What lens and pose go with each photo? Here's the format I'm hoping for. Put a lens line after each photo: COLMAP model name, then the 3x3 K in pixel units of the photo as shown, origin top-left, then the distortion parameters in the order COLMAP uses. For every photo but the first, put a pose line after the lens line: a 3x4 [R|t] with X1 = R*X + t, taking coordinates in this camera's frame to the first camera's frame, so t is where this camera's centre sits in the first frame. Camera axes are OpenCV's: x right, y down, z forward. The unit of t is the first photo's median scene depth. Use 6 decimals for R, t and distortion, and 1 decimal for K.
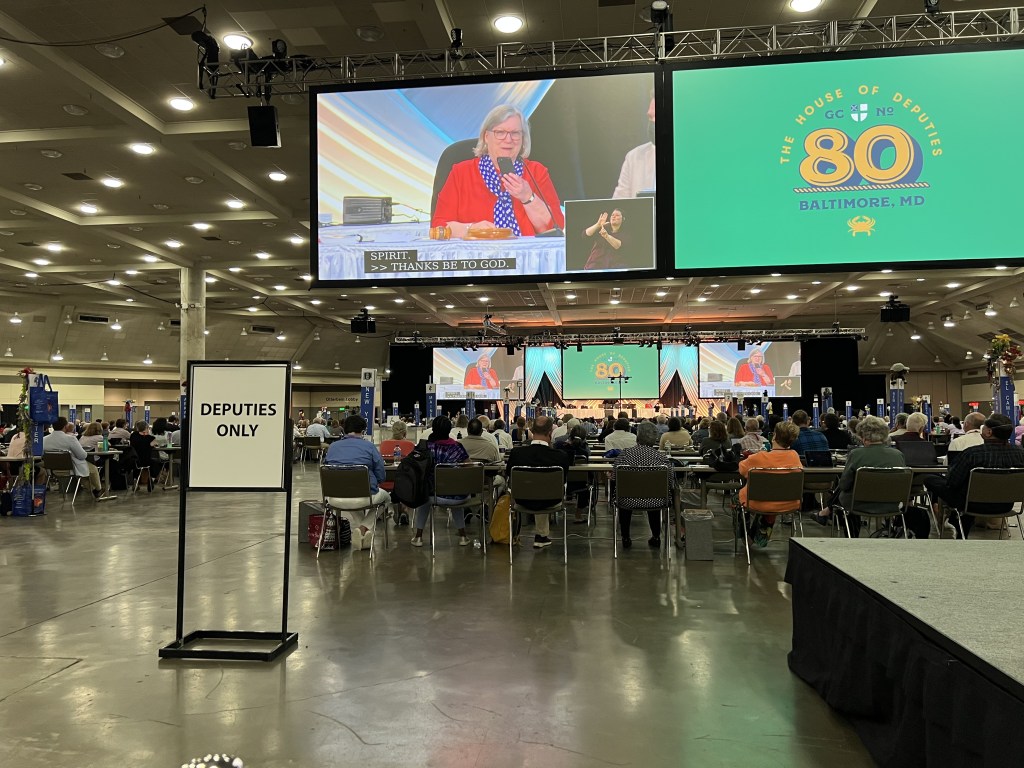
lens RADIAL K [[753.8, 0, 511.0], [0, 753.8, 385.9], [0, 0, 1]] dist [0.061034, -0.063240]
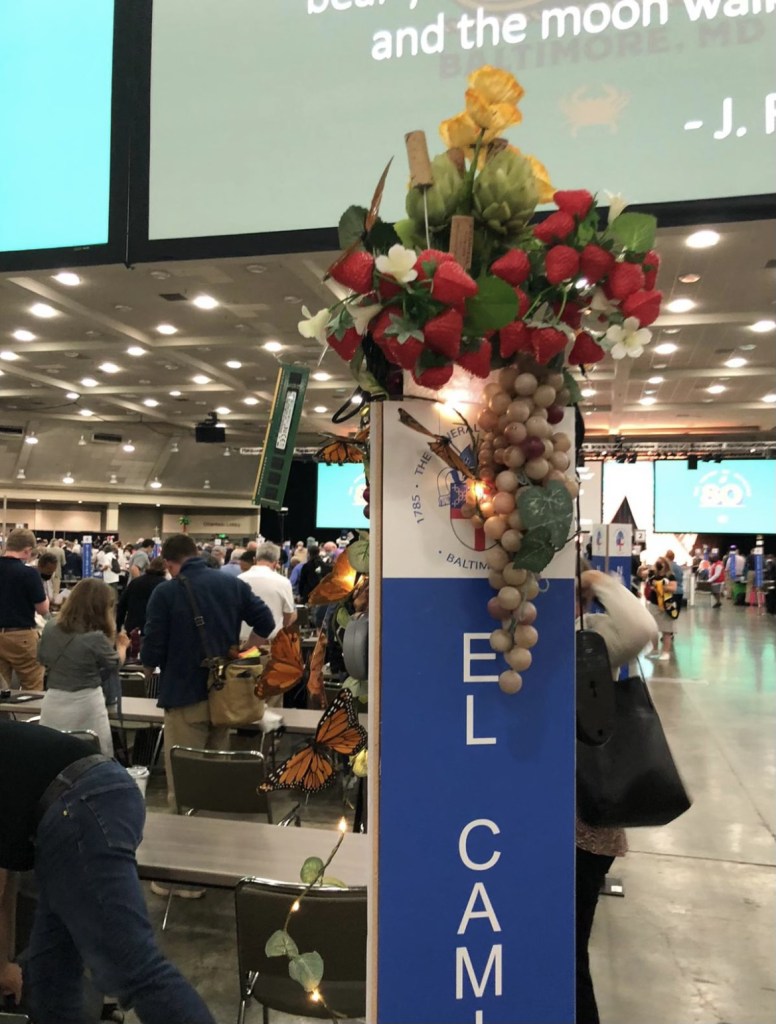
lens RADIAL K [[850.7, 0, 383.9], [0, 850.7, 515.2], [0, 0, 1]] dist [-0.002270, 0.020197]
pose [[0.992425, 0.019060, -0.121363, 0.347073], [-0.018474, 0.999812, 0.005954, -0.007505], [0.121454, -0.003667, 0.992590, 0.478215]]
